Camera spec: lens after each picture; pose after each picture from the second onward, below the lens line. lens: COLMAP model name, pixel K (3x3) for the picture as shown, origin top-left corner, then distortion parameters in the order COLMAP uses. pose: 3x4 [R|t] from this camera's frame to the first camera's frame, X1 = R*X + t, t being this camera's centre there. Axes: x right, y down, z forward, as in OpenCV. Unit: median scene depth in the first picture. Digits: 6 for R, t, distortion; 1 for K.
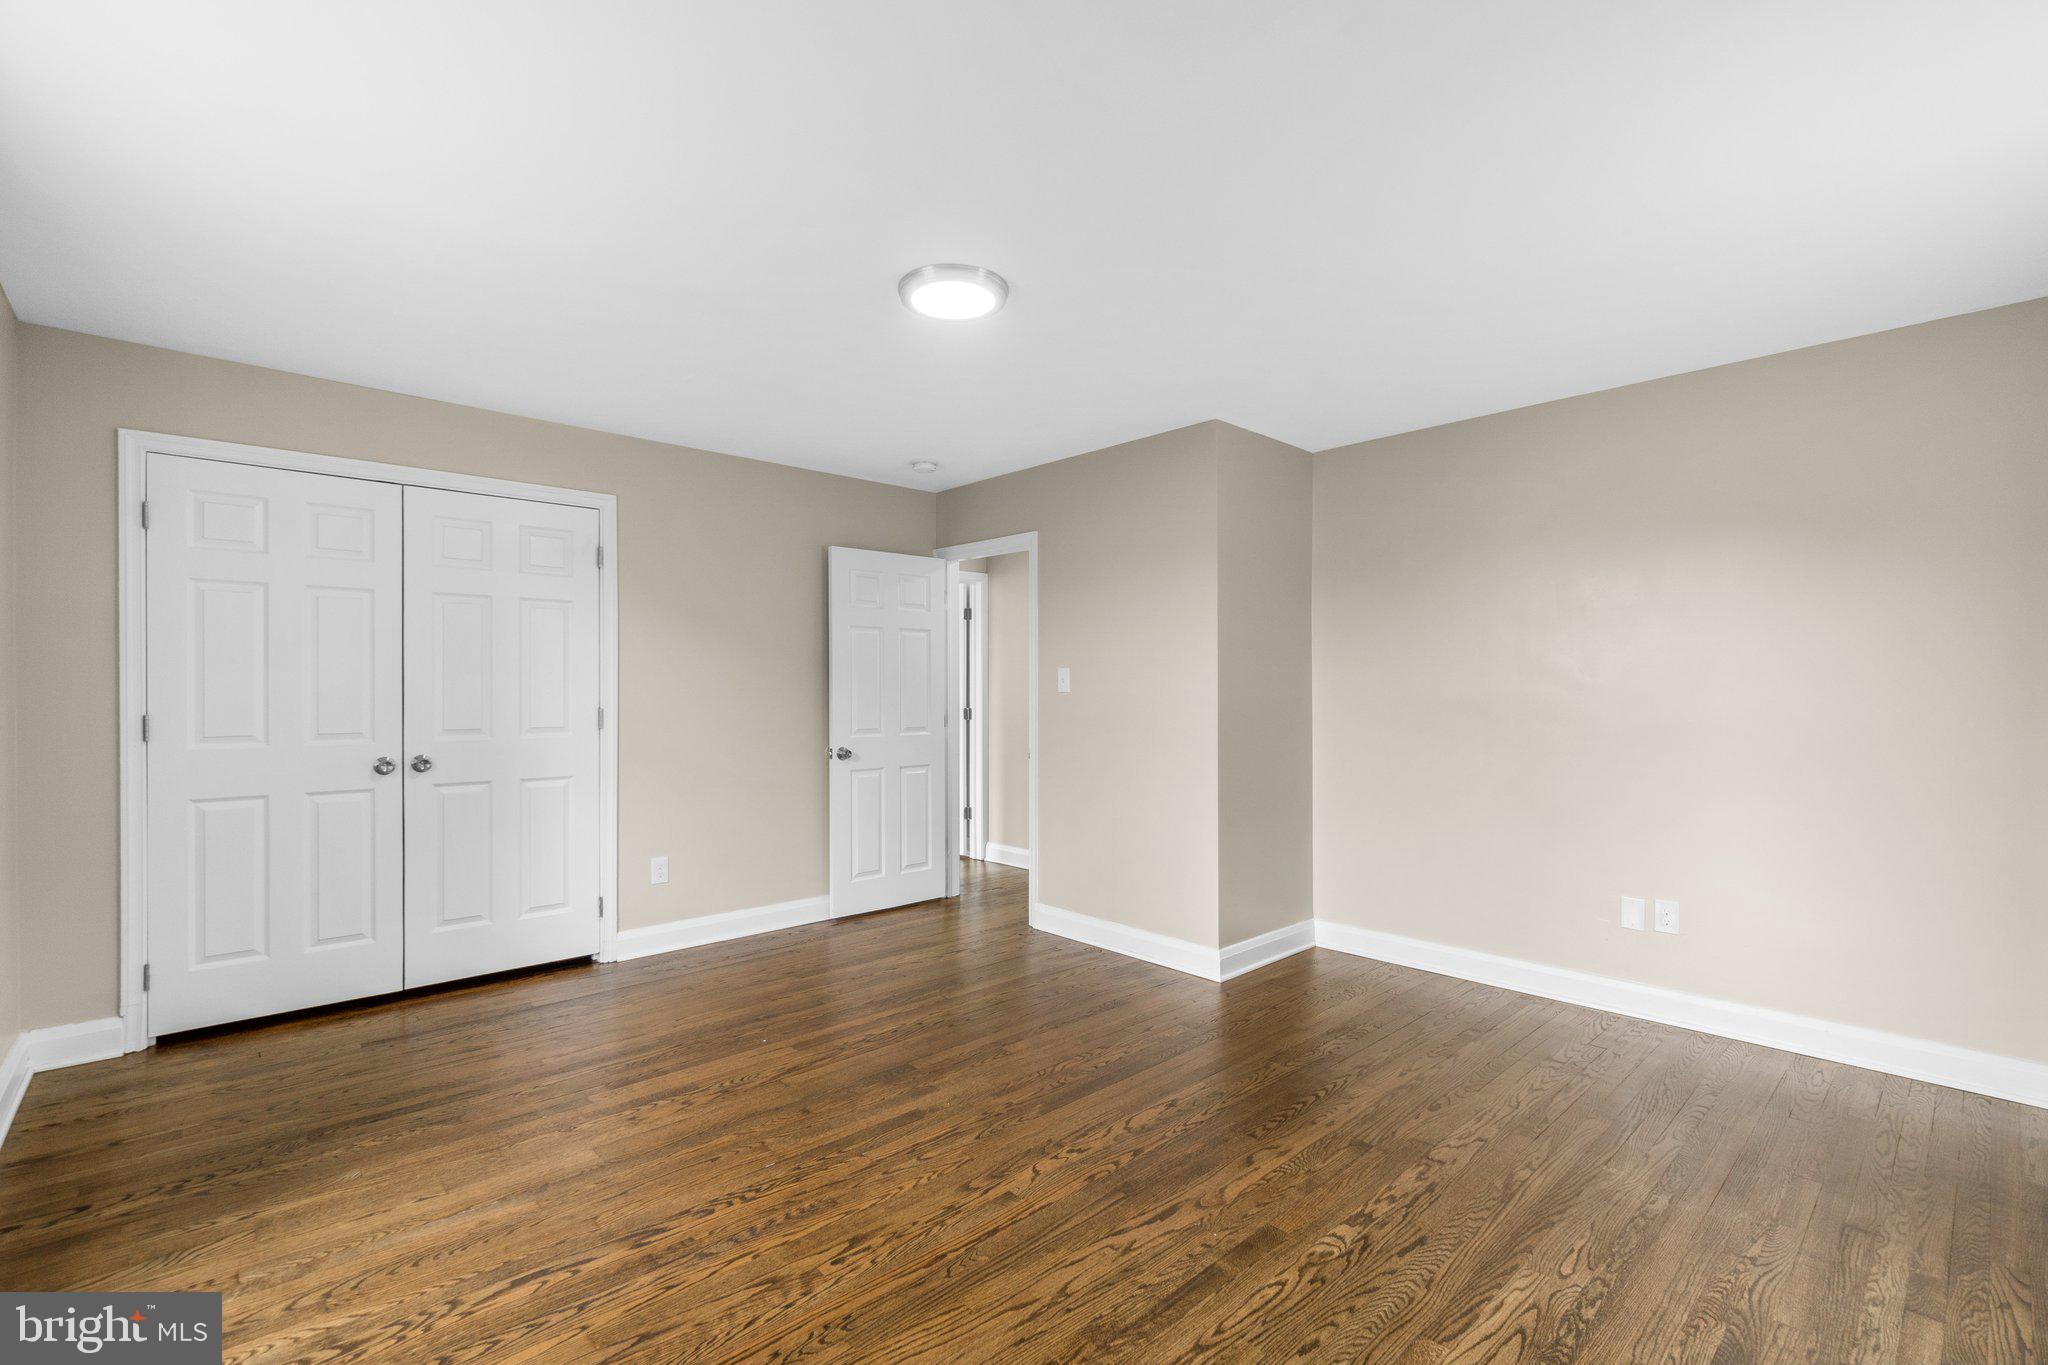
lens RADIAL K [[926.3, 0, 1024.0], [0, 926.3, 682.5], [0, 0, 1]] dist [-0.011800, 0.000165]
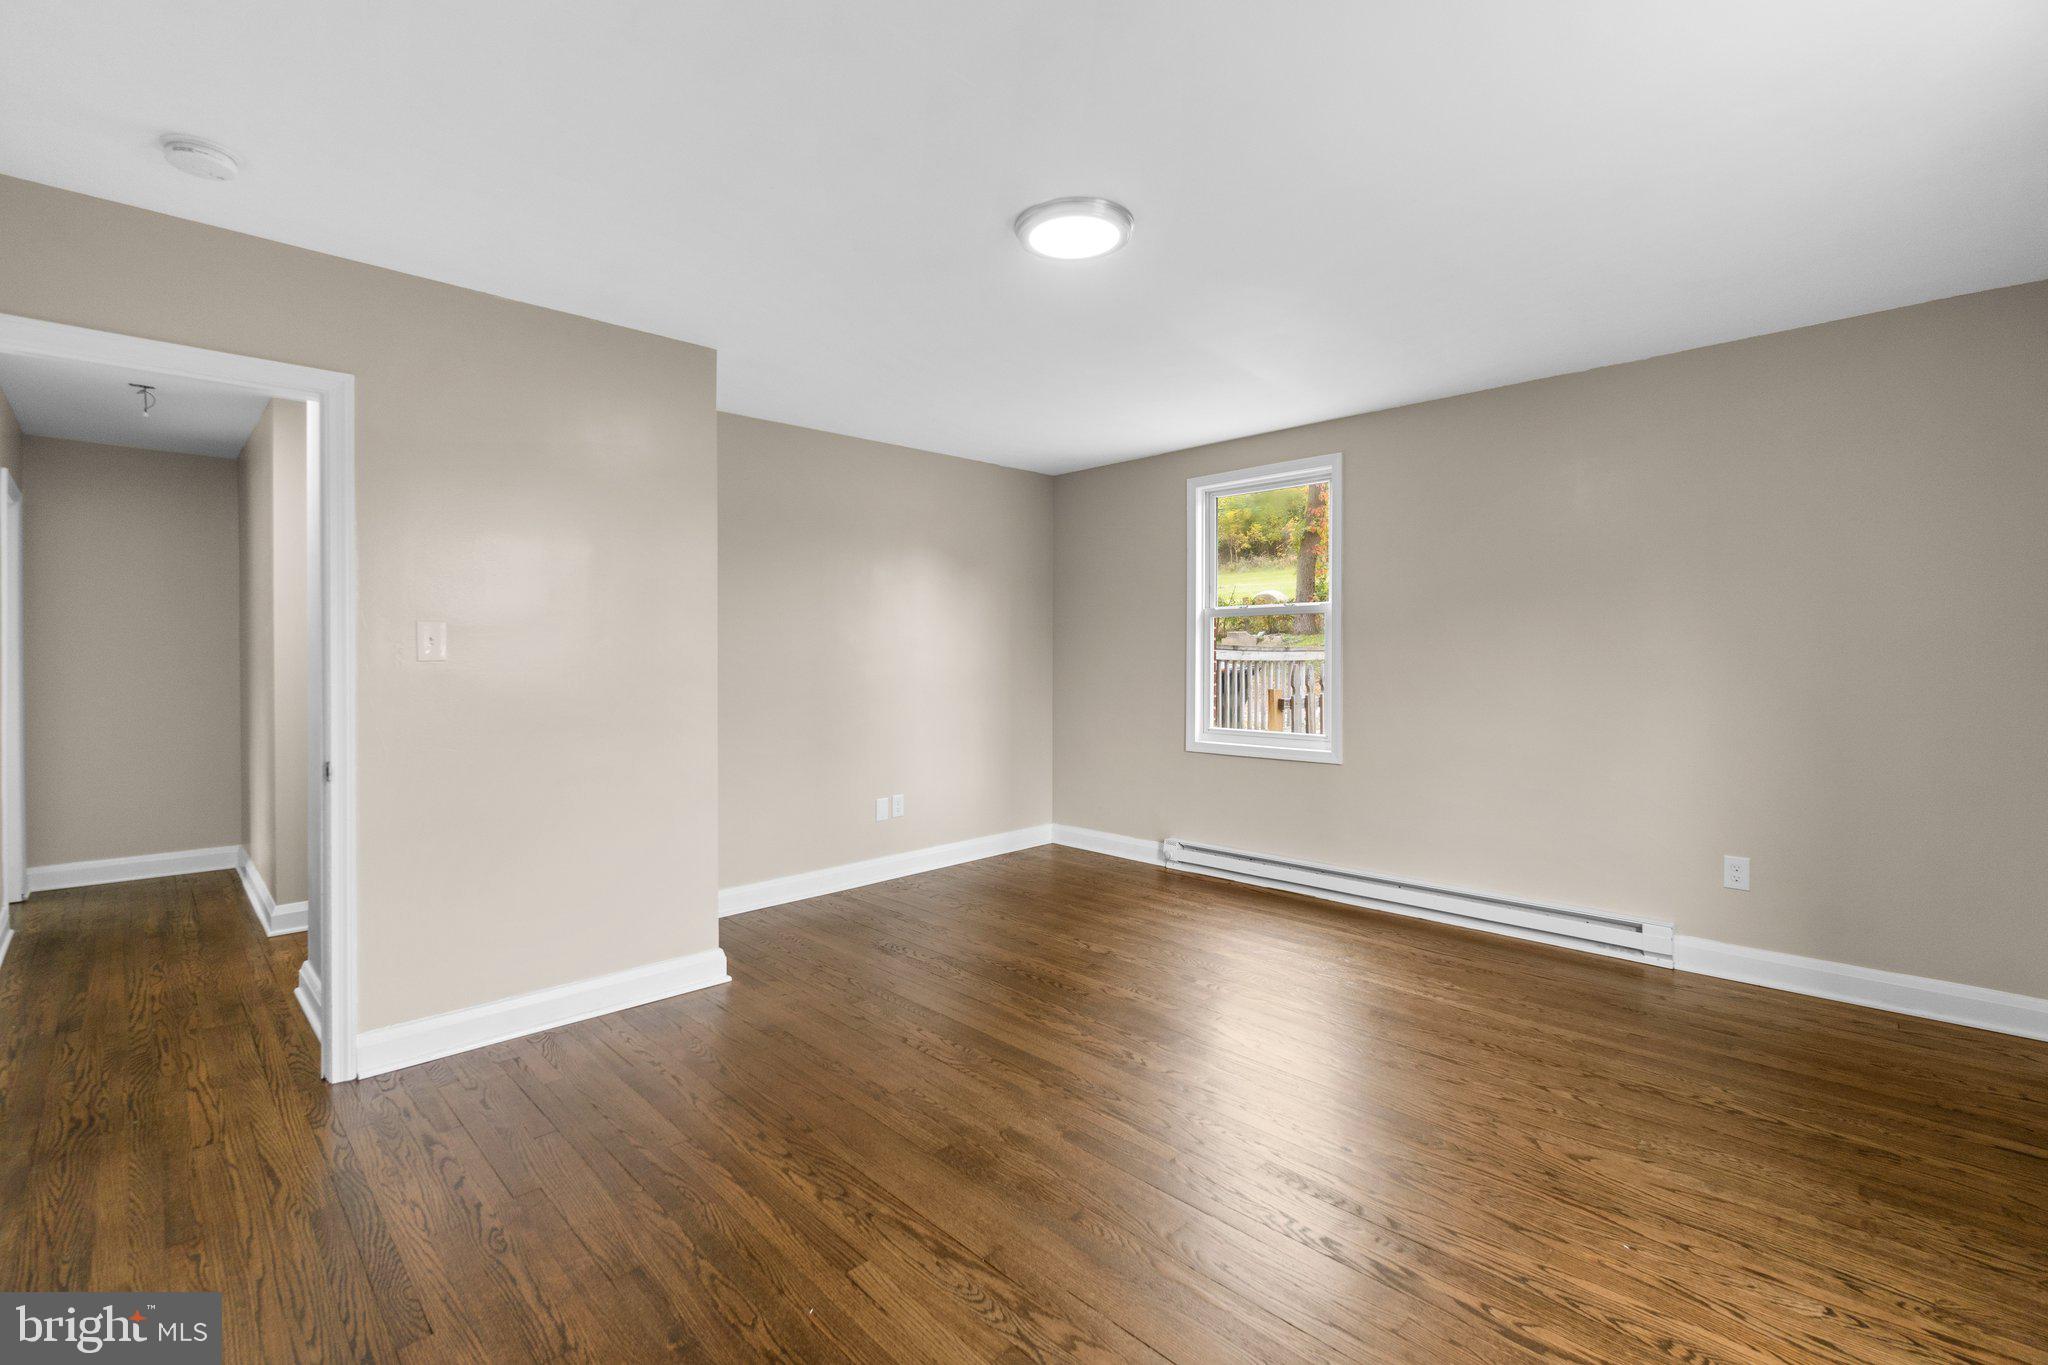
lens RADIAL K [[900.4, 0, 1023.0], [0, 900.4, 653.6], [0, 0, 1]] dist [-0.010992, -0.000007]
pose [[-0.040717, -0.005033, 0.999158, -1.058650], [-0.003796, 0.999981, 0.004882, 0.000286], [-0.999163, -0.003594, -0.040736, 1.179338]]
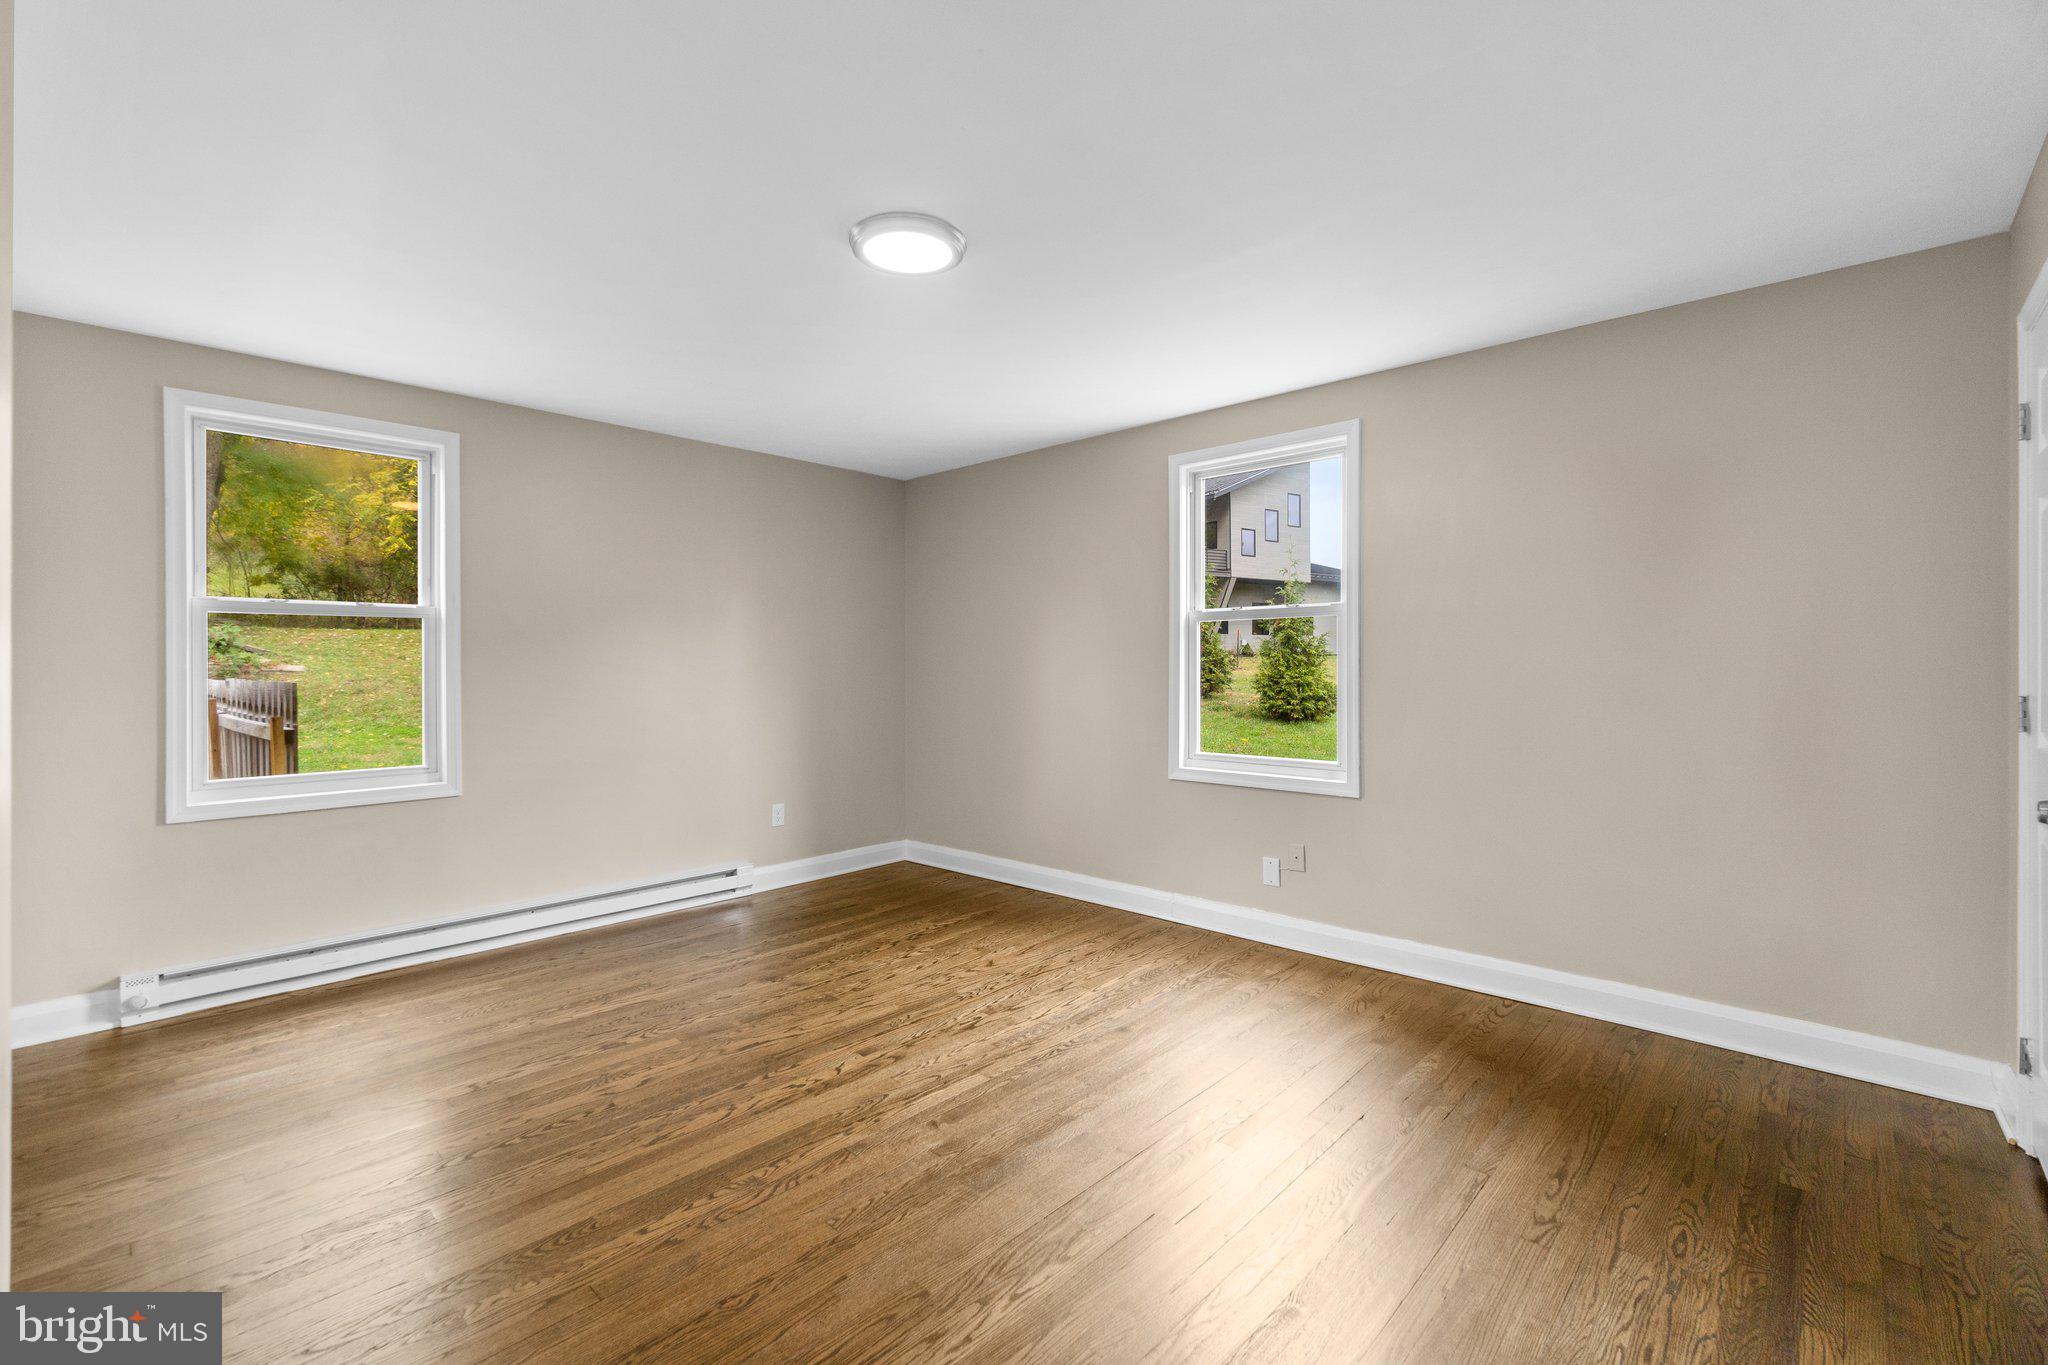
lens RADIAL K [[877.9, 0, 1024.0], [0, 877.9, 682.5], [0, 0, 1]] dist [-0.010794, 0.000006]
pose [[-0.997117, 0.002268, -0.075851, -0.135793], [0.001416, 0.999935, 0.011283, 0.017009], [0.075872, 0.011143, -0.997055, 2.052741]]
